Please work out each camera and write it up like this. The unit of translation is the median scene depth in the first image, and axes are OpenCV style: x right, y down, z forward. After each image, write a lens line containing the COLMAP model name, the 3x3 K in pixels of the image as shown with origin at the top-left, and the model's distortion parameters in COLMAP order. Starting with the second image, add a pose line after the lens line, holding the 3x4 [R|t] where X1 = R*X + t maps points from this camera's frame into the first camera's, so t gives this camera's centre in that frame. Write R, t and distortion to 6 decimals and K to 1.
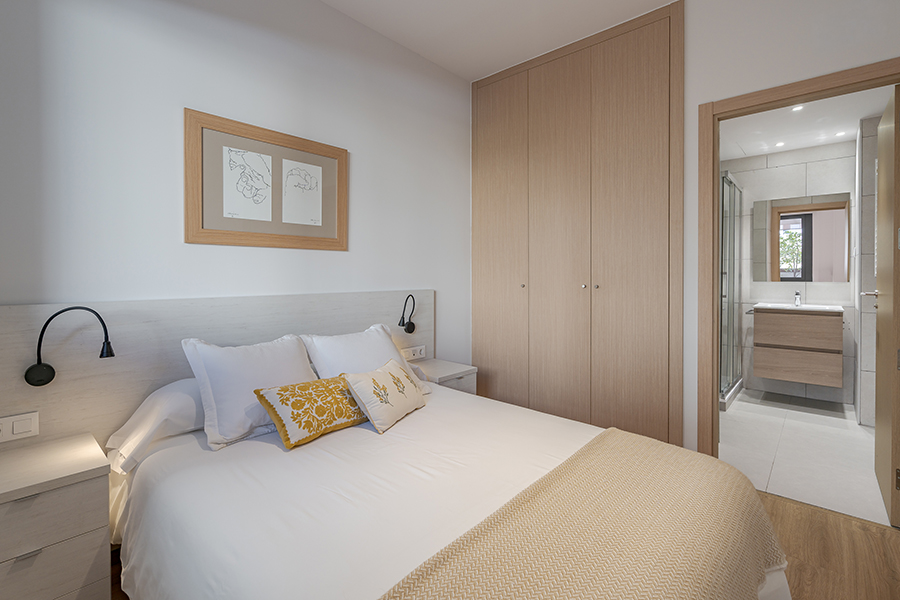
lens RADIAL K [[416.9, 0, 447.6], [0, 416.9, 280.1], [0, 0, 1]] dist [-0.001274, -0.000340]
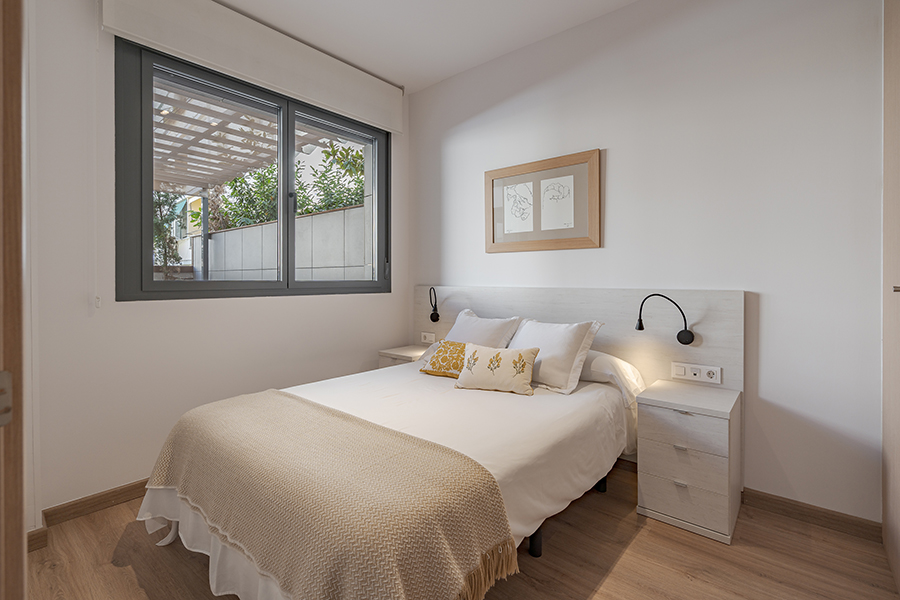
lens RADIAL K [[416.9, 0, 447.6], [0, 416.9, 280.1], [0, 0, 1]] dist [-0.001274, -0.000340]
pose [[0.032649, 0.006311, -0.999447, 0.908215], [-0.010557, 0.999926, 0.005969, 0.008577], [0.999411, 0.010356, 0.032713, 0.708198]]
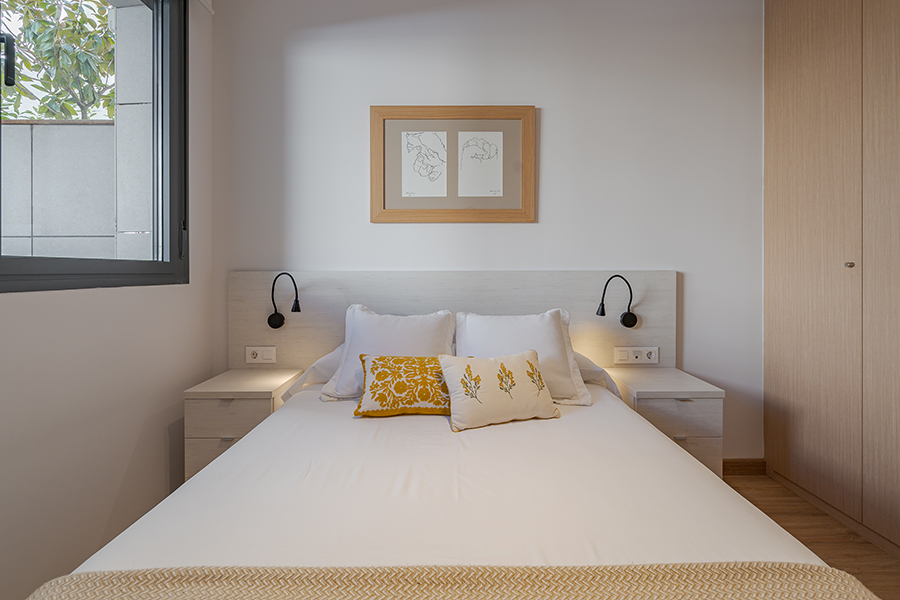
lens RADIAL K [[428.2, 0, 447.7], [0, 428.2, 272.6], [0, 0, 1]] dist [-0.003260, 0.000304]
pose [[0.675394, 0.006353, -0.737430, 0.346836], [-0.008755, 0.999961, 0.000596, 0.041353], [0.737405, 0.006053, 0.675423, 0.317817]]
